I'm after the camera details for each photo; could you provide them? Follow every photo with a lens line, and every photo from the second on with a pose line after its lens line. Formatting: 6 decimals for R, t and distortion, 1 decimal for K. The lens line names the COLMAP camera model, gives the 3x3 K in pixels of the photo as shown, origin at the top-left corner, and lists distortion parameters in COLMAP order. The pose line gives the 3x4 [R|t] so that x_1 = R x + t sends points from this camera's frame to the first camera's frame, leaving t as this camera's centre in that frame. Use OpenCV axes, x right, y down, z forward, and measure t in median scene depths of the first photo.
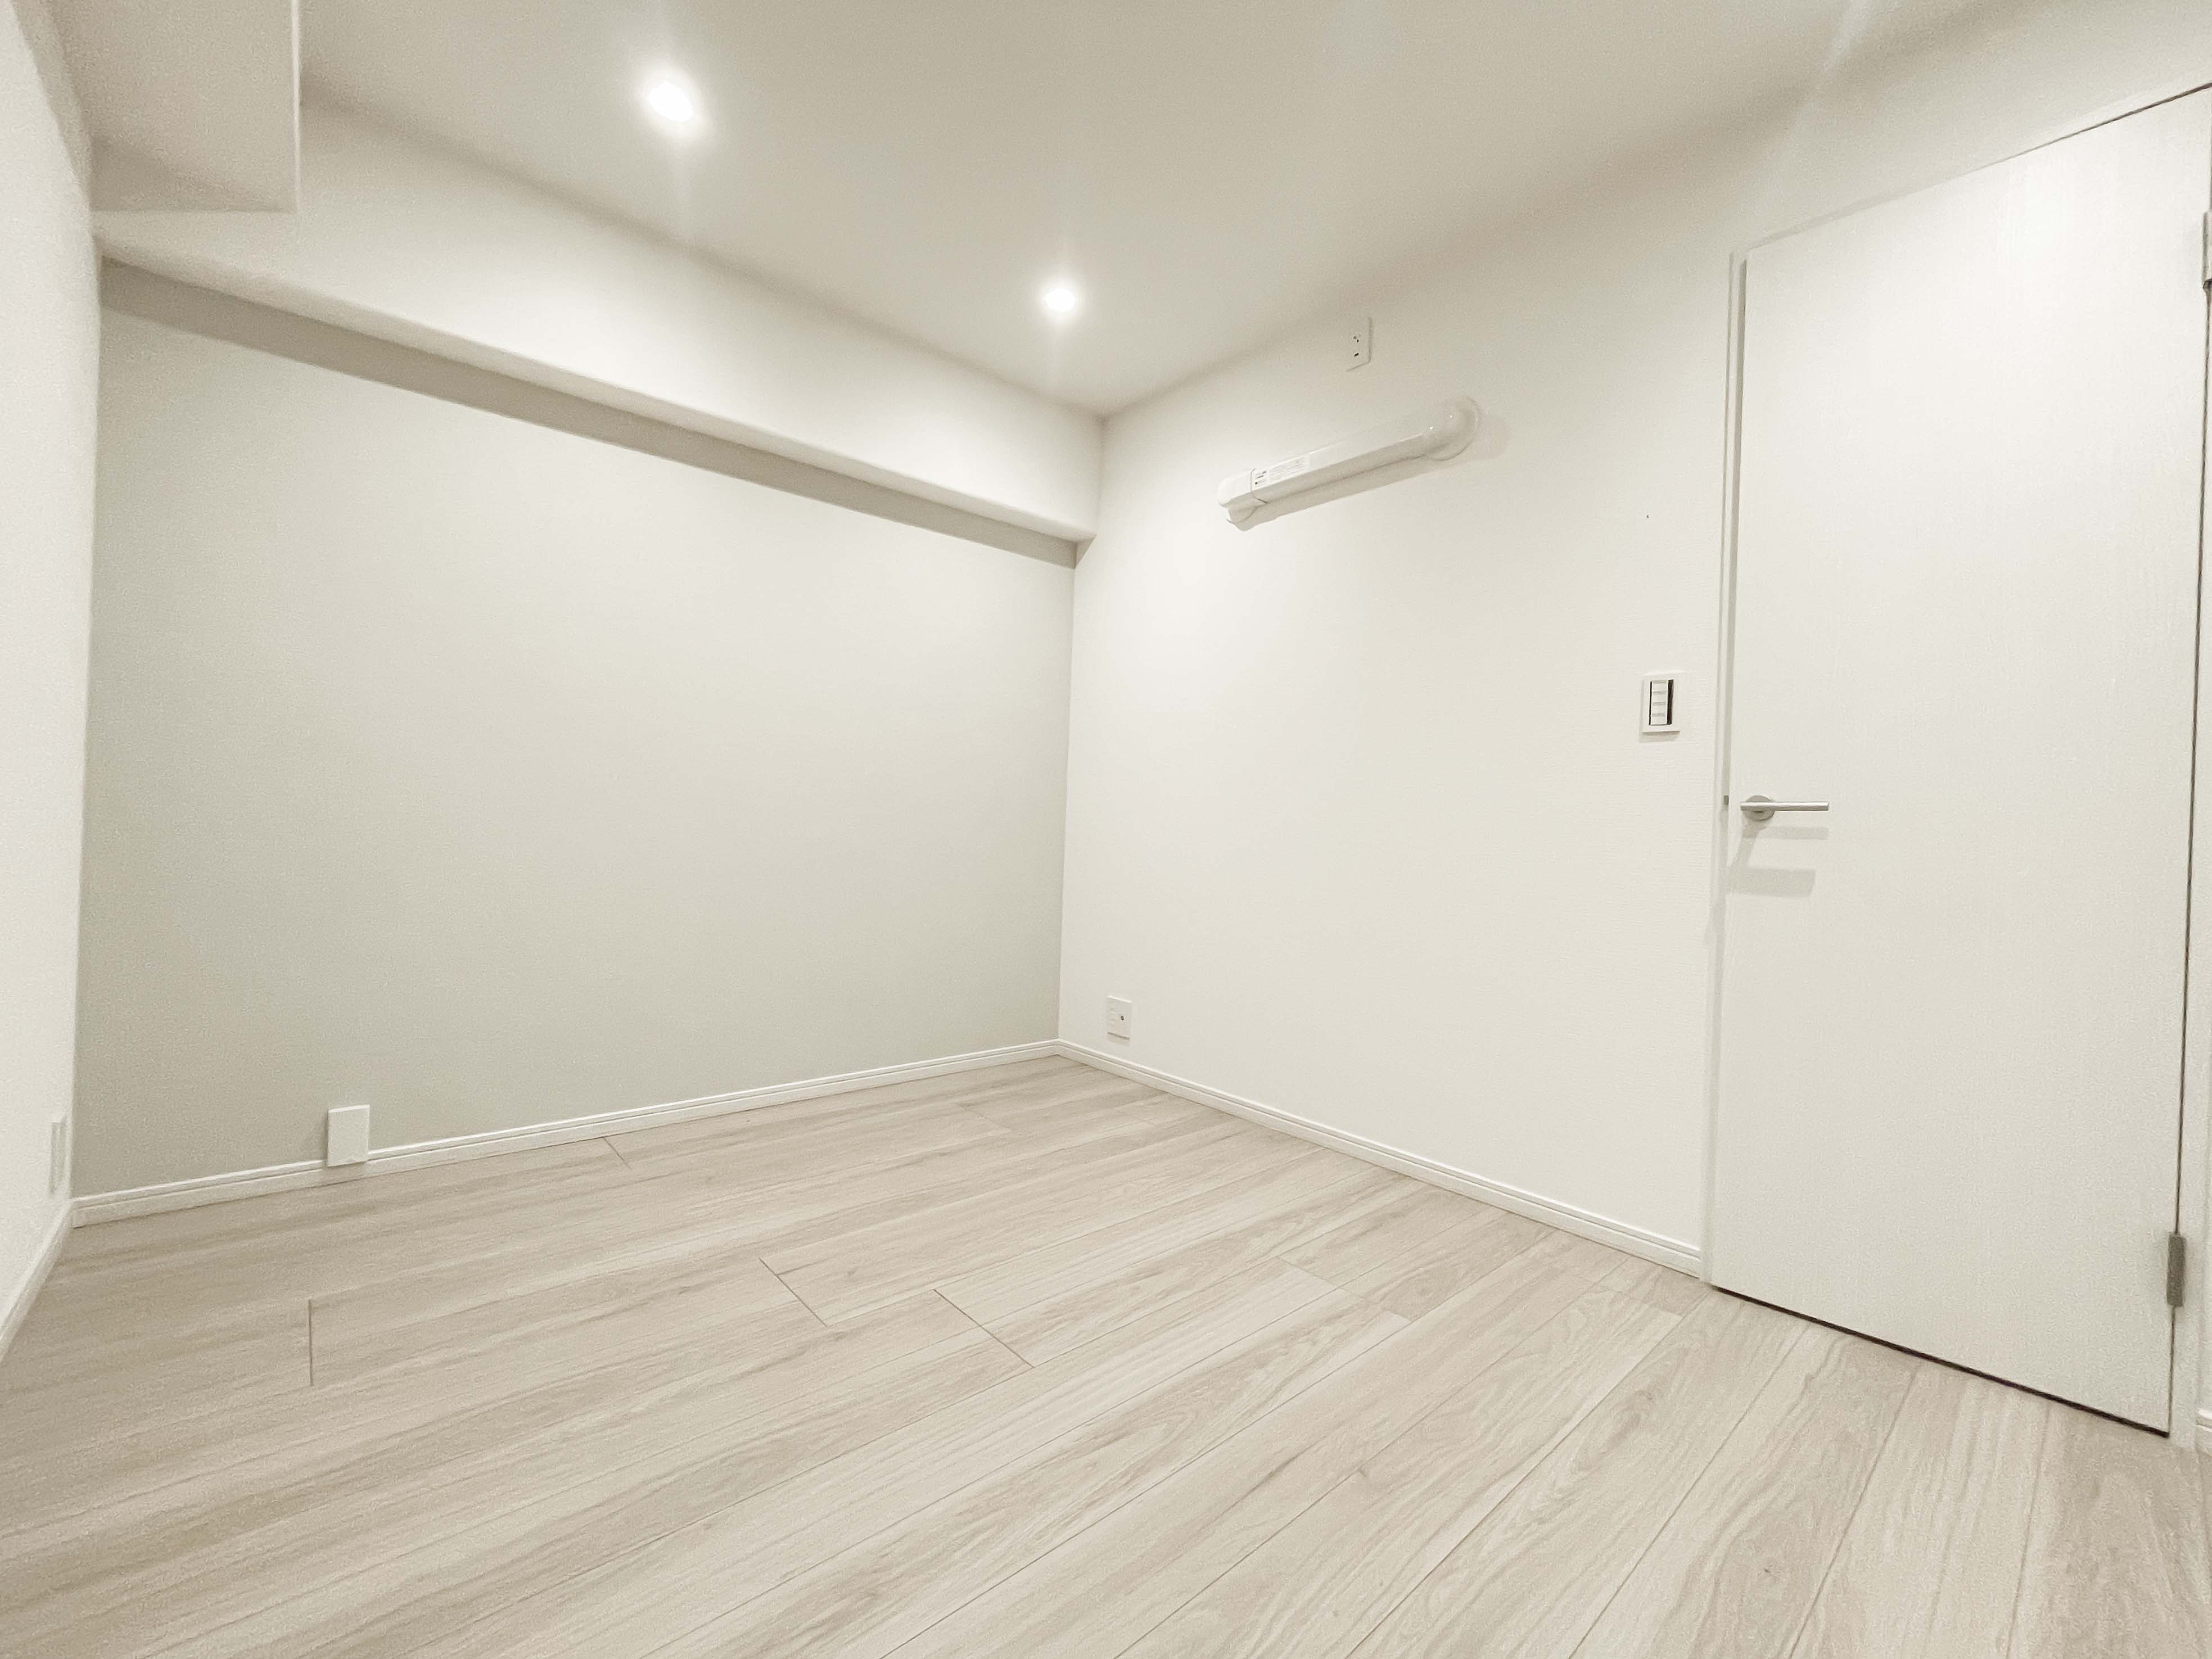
lens RADIAL K [[901.5, 0, 1117.2], [0, 901.5, 833.6], [0, 0, 1]] dist [-0.007144, 0.000856]
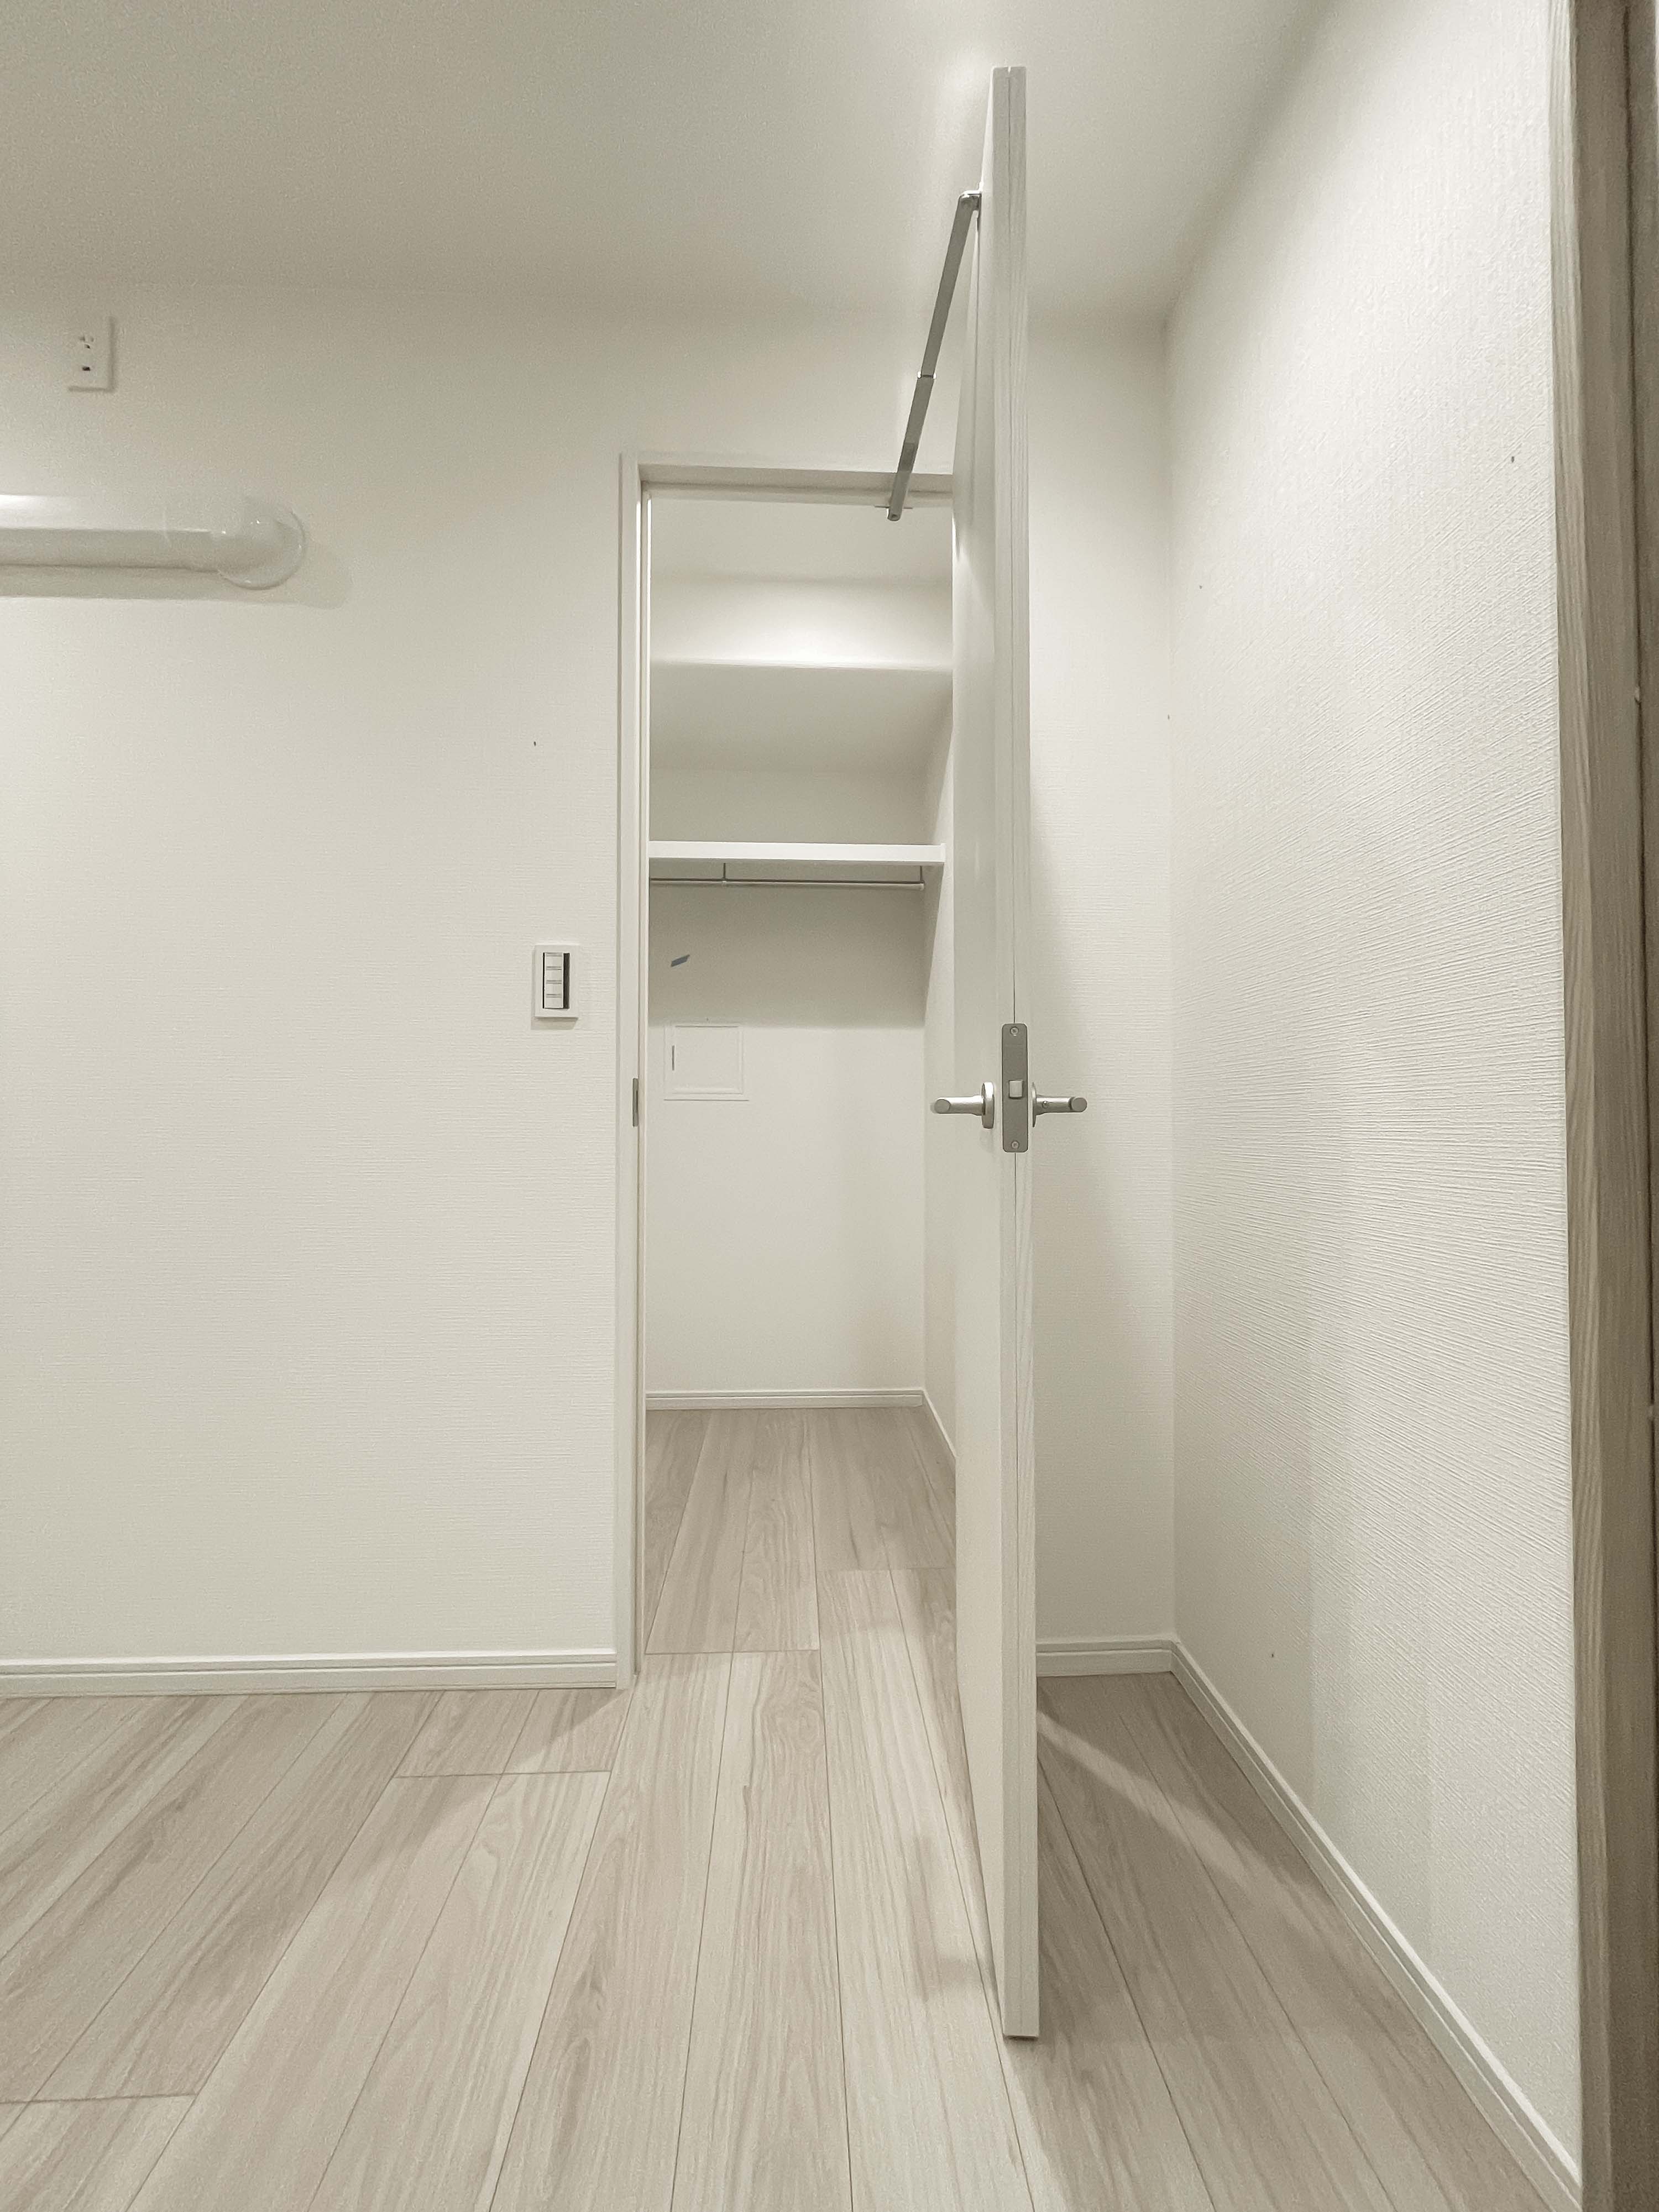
lens RADIAL K [[901.6, 0, 831.6], [0, 901.6, 1101.9], [0, 0, 1]] dist [-0.007144, 0.000856]
pose [[0.631781, -0.010601, 0.775074, 0.099671], [0.027906, 0.999569, -0.009075, -0.017472], [-0.774644, 0.027363, 0.631805, 0.219248]]
